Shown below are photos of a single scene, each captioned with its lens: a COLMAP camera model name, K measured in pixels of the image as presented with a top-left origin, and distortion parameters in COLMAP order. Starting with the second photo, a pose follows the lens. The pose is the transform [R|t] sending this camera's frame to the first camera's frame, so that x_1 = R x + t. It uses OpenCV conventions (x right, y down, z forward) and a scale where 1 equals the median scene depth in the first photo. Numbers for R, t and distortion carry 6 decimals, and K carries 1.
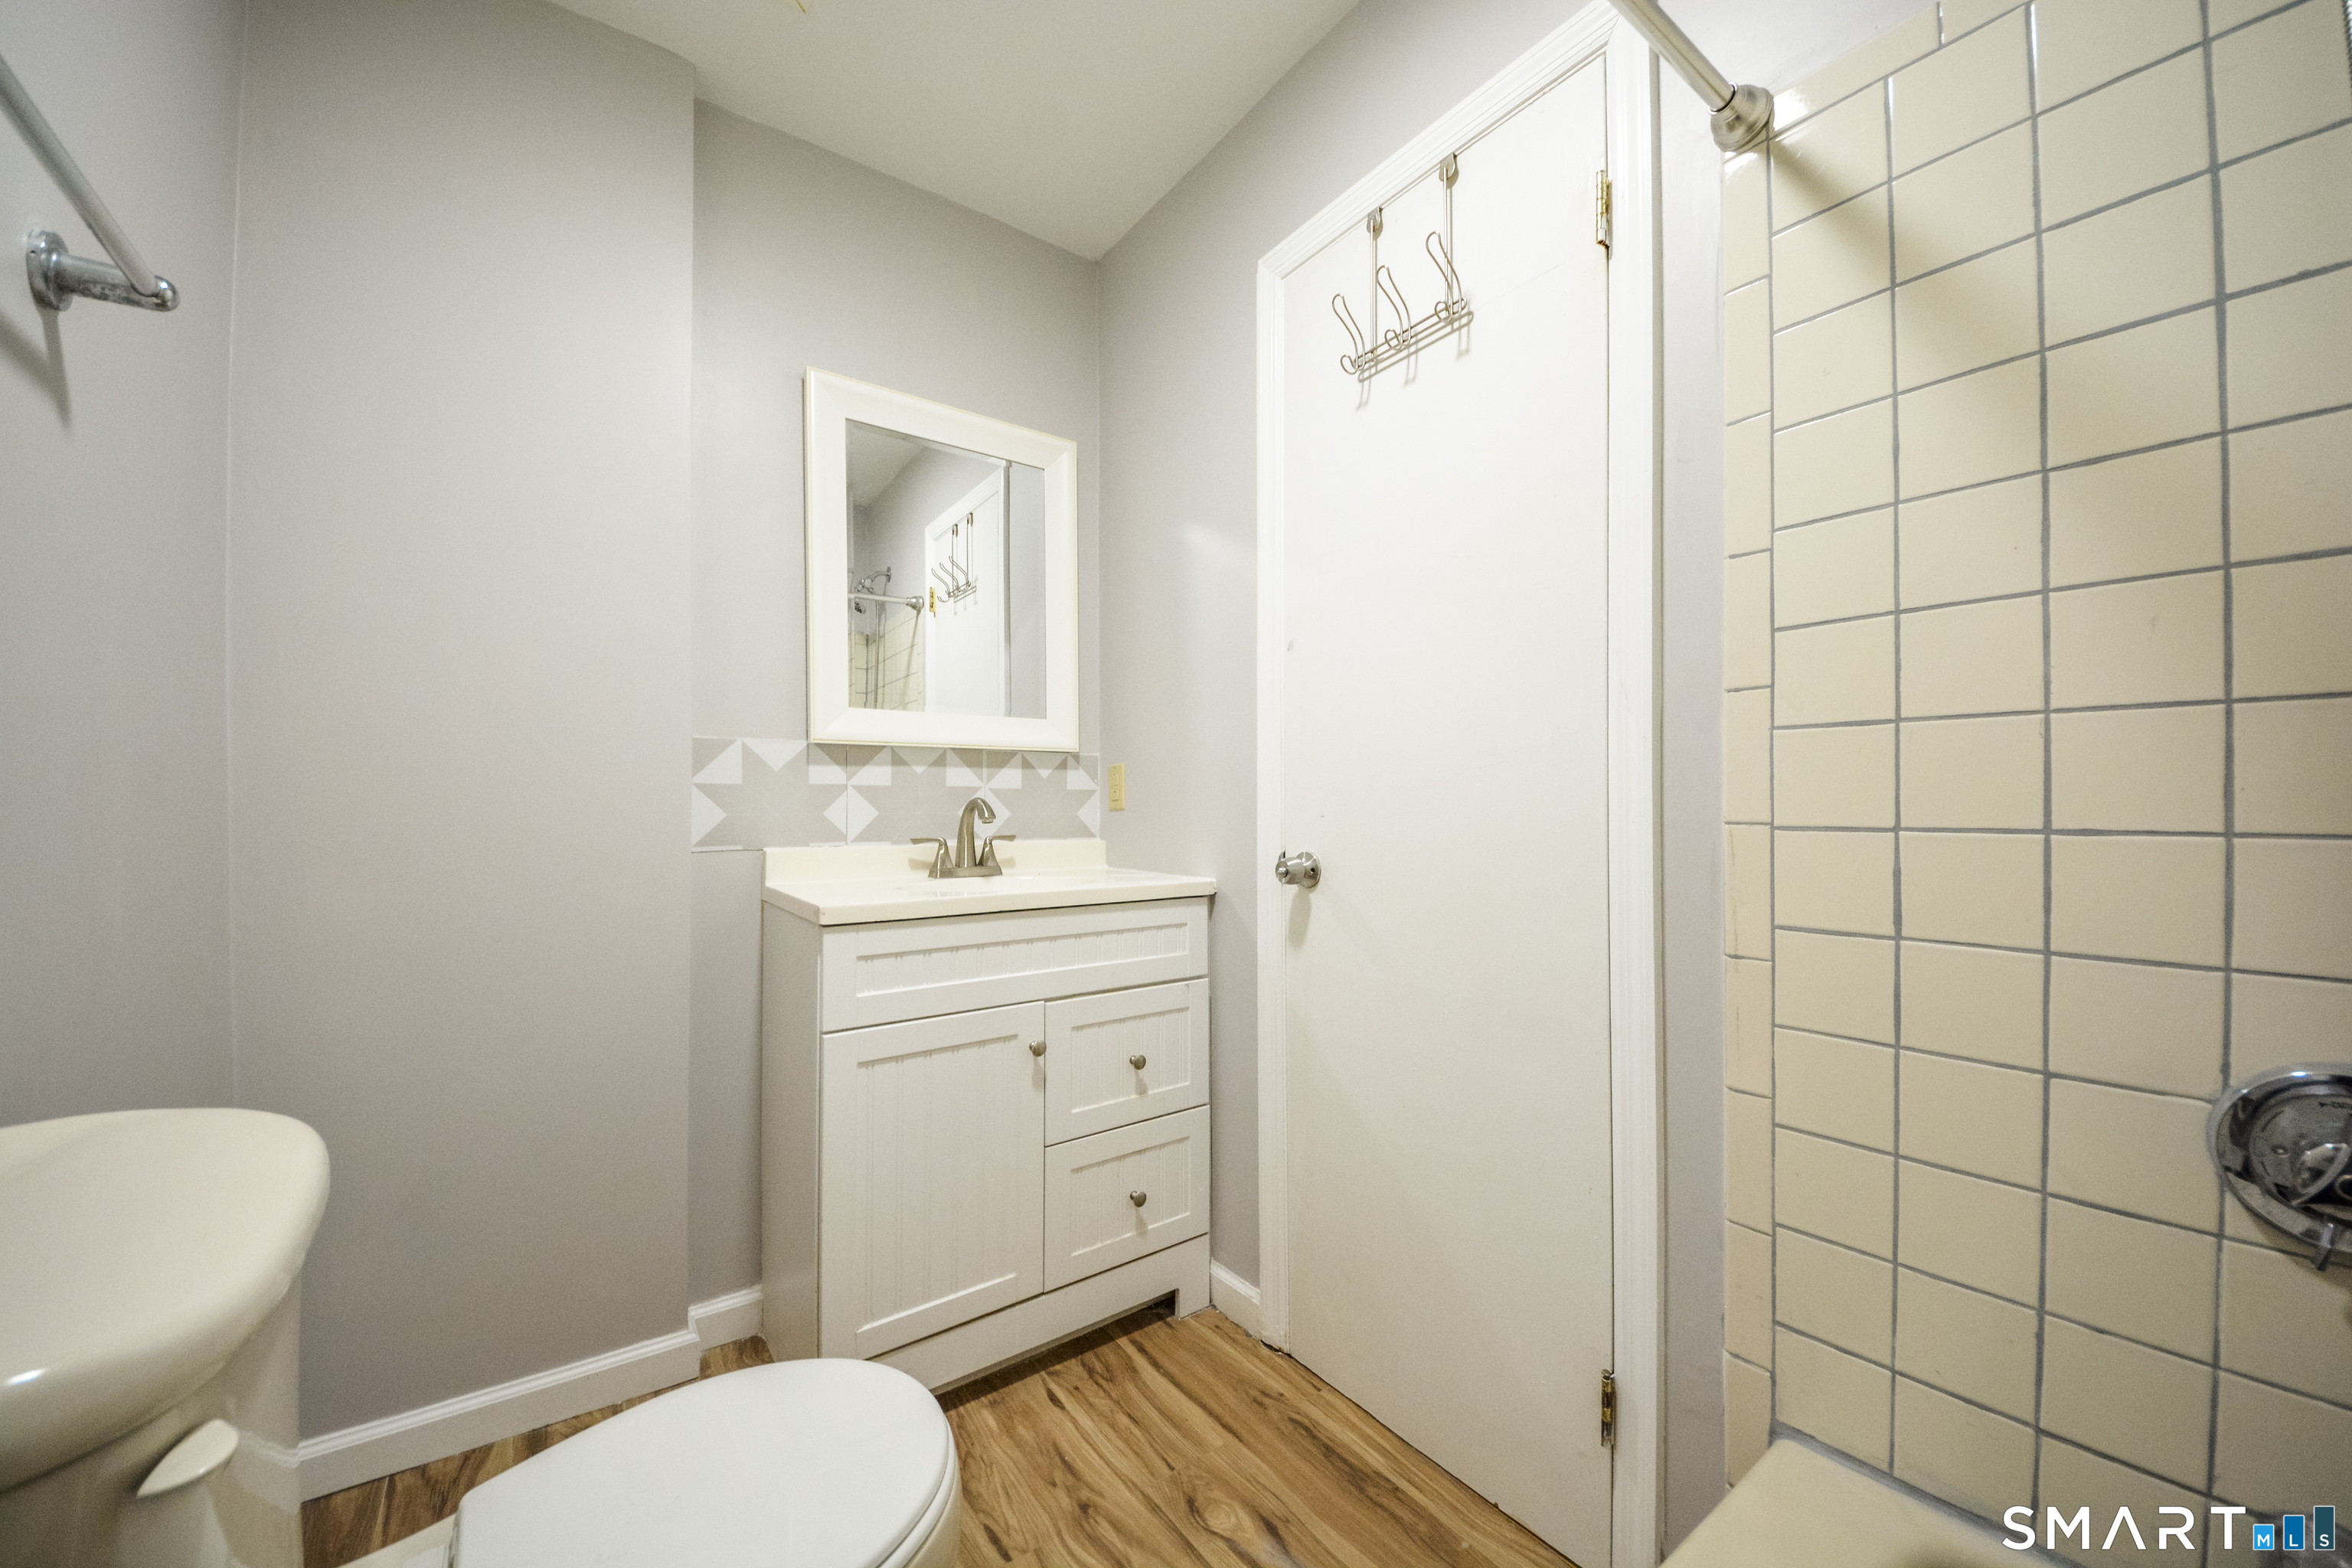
lens RADIAL K [[850.6, 0, 1165.2], [0, 850.6, 777.0], [0, 0, 1]] dist [0.000393, -0.009050]
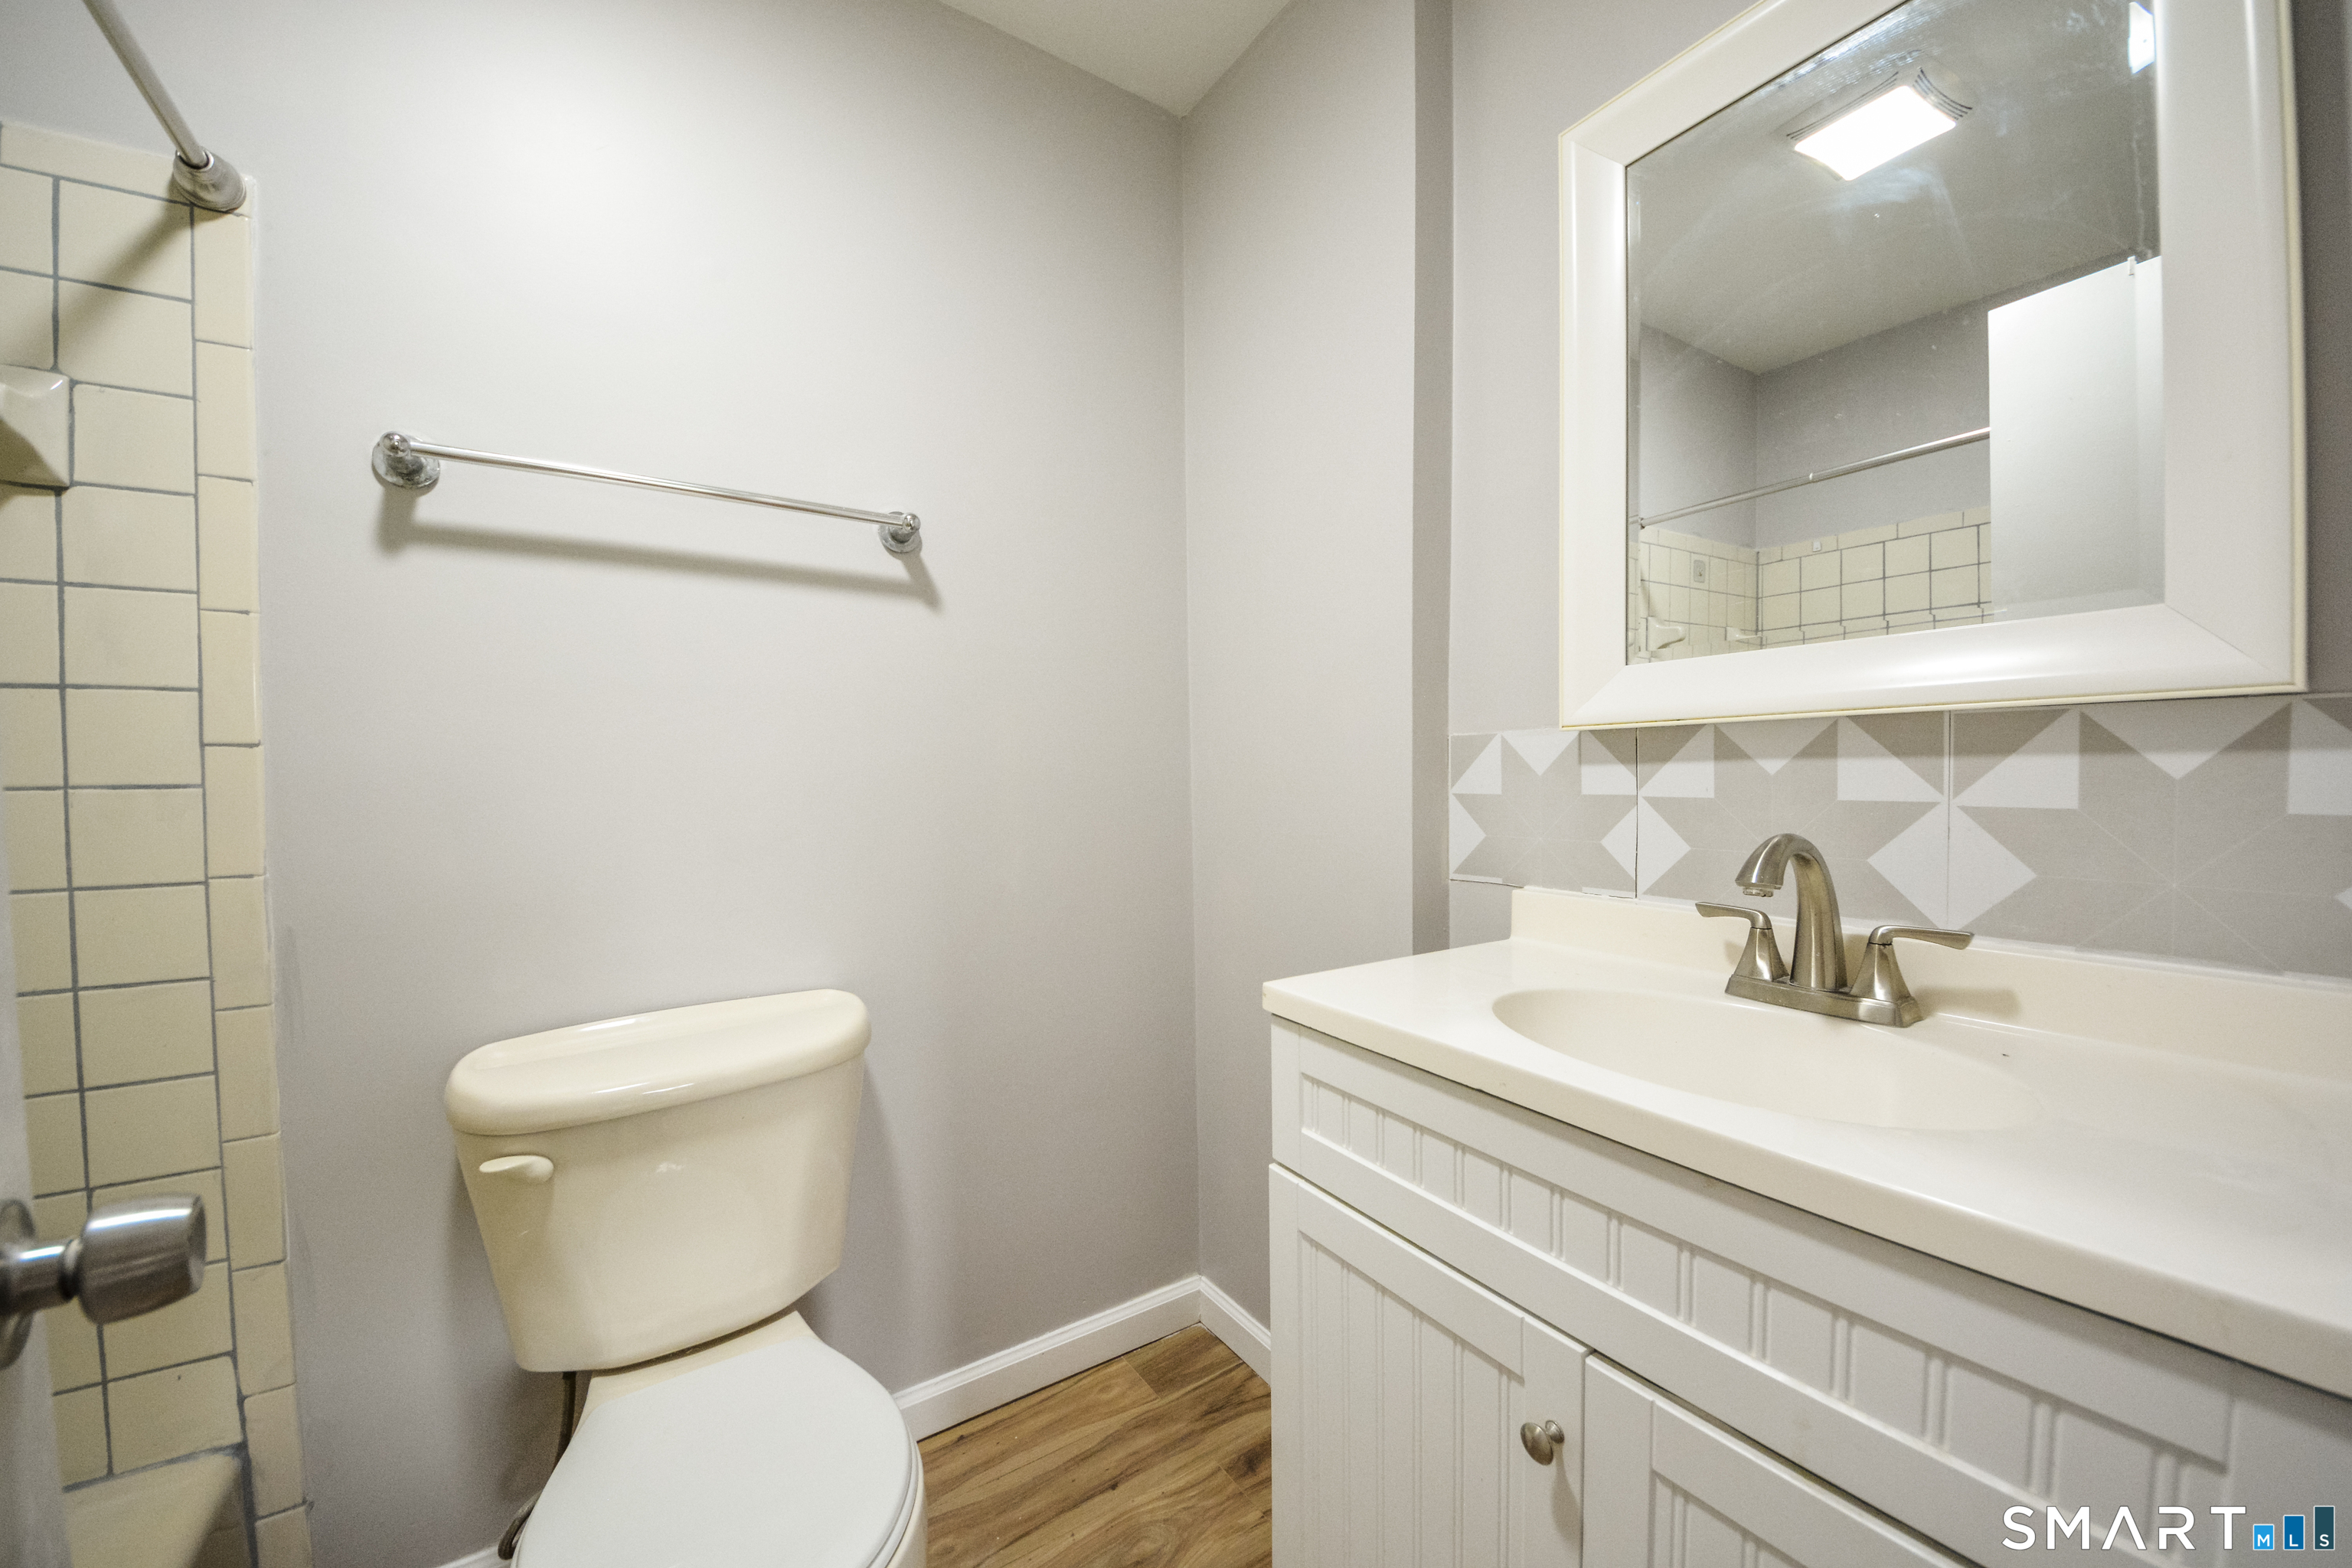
lens RADIAL K [[850.6, 0, 1165.2], [0, 850.6, 777.0], [0, 0, 1]] dist [0.000393, -0.009050]
pose [[-0.062753, 0.008766, -0.997991, 0.235956], [0.050343, 0.998716, 0.005607, -0.023962], [0.996759, -0.049890, -0.063114, 0.706219]]
